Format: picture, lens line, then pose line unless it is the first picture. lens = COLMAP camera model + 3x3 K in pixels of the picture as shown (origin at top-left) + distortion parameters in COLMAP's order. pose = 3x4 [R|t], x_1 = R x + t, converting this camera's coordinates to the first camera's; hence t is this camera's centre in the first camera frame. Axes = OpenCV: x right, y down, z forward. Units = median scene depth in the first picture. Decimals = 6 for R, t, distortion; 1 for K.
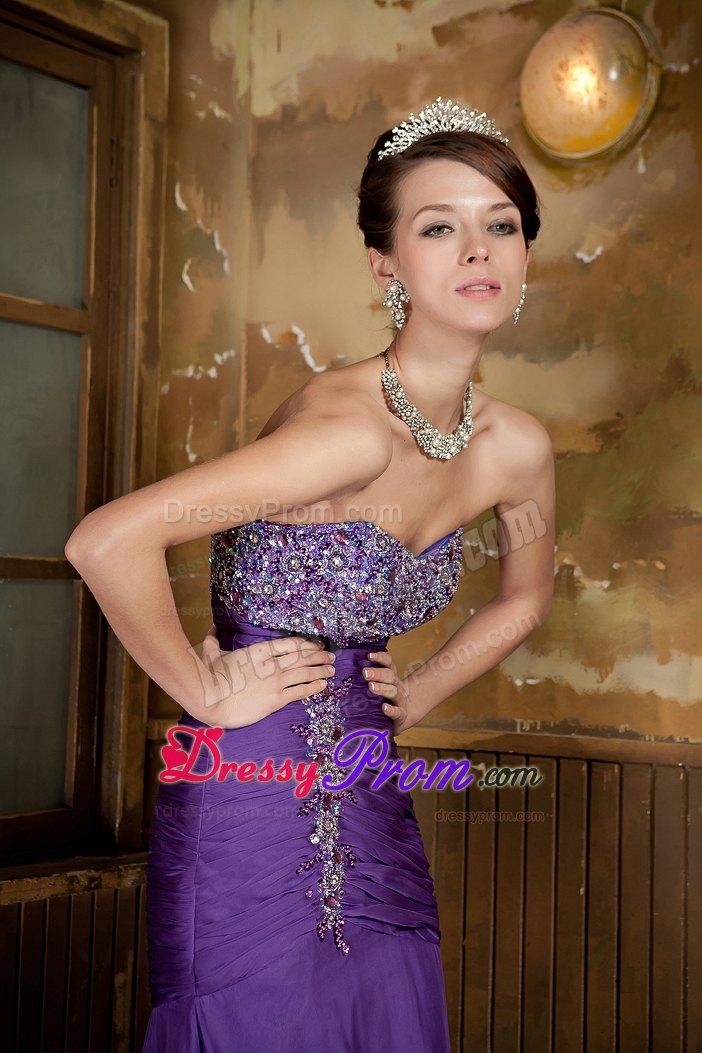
lens RADIAL K [[2046.3, 0, 368.9], [0, 2046.3, 527.4], [0, 0, 1]] dist [0.321853, 0.156622]
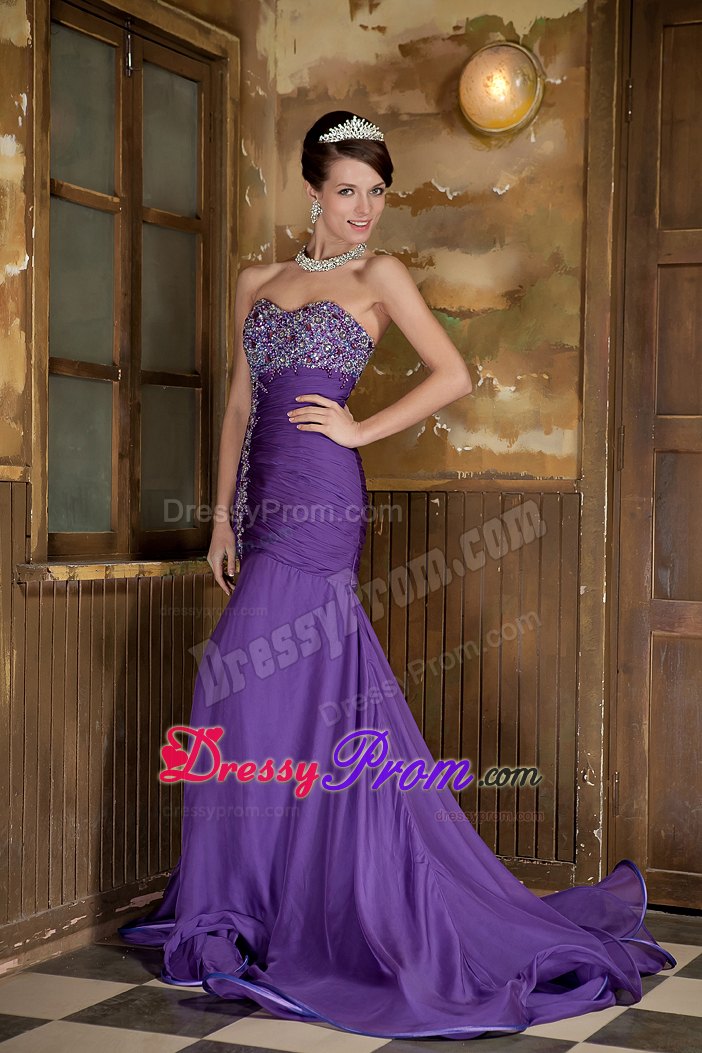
lens RADIAL K [[2046.3, 0, 368.9], [0, 2046.3, 527.4], [0, 0, 1]] dist [0.321853, 0.156622]
pose [[0.983653, -0.011911, 0.179678, -0.293471], [0.001347, 0.998269, 0.058800, 0.042211], [-0.180067, -0.057597, 0.981967, -0.627759]]
